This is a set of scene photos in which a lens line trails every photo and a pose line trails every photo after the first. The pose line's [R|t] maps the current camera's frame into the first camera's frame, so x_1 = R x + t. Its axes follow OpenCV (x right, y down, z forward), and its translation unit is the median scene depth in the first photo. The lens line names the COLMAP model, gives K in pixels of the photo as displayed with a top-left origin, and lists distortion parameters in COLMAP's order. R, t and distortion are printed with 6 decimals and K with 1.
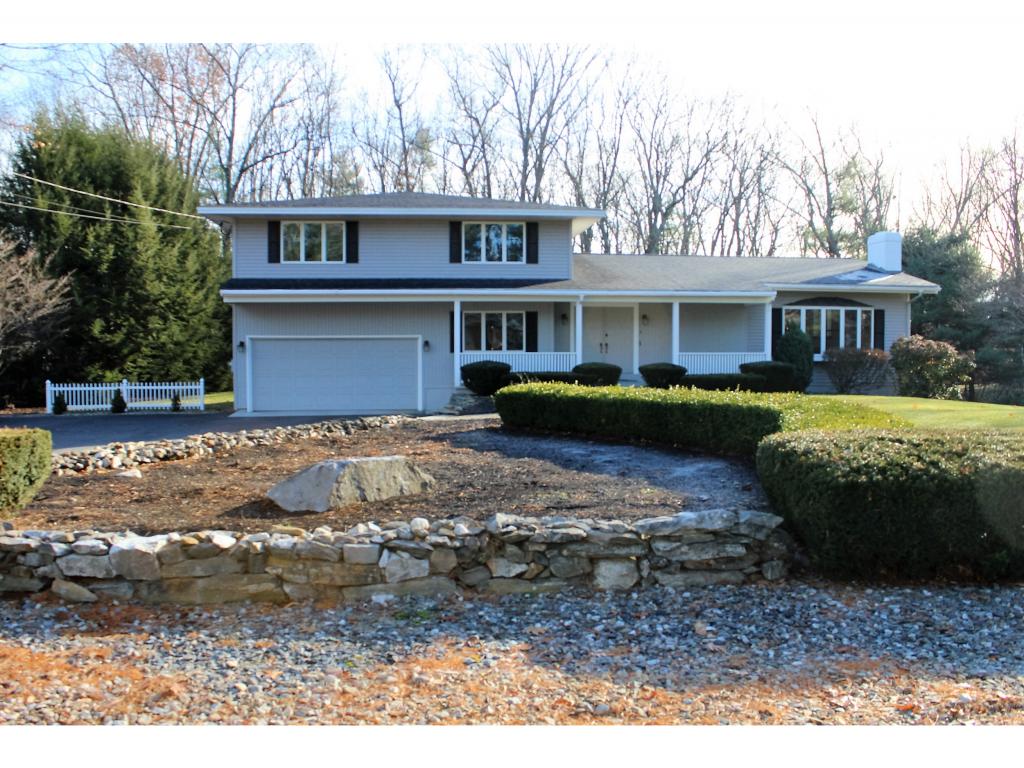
lens RADIAL K [[877.1, 0, 509.9], [0, 877.1, 387.3], [0, 0, 1]] dist [-0.140613, 0.120068]
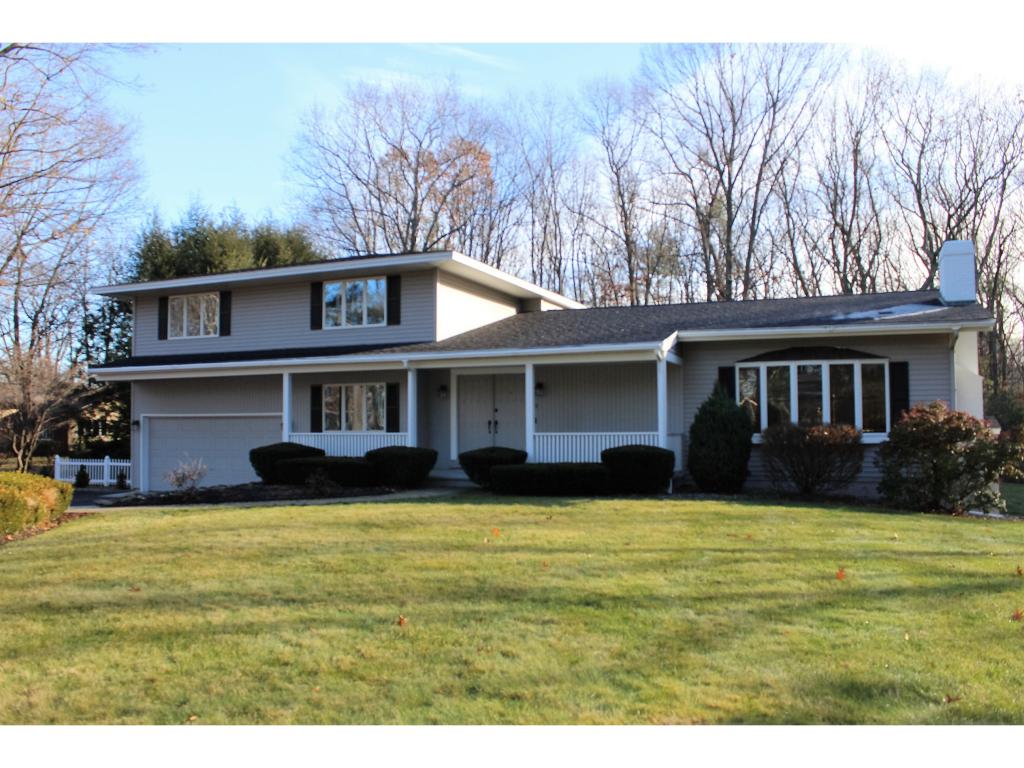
lens RADIAL K [[877.1, 0, 509.9], [0, 877.1, 387.3], [0, 0, 1]] dist [-0.140613, 0.120068]
pose [[0.891947, -0.023779, -0.451514, 0.494708], [-0.012342, 0.996964, -0.076885, -0.020379], [0.451971, 0.074150, 0.888945, 0.321028]]
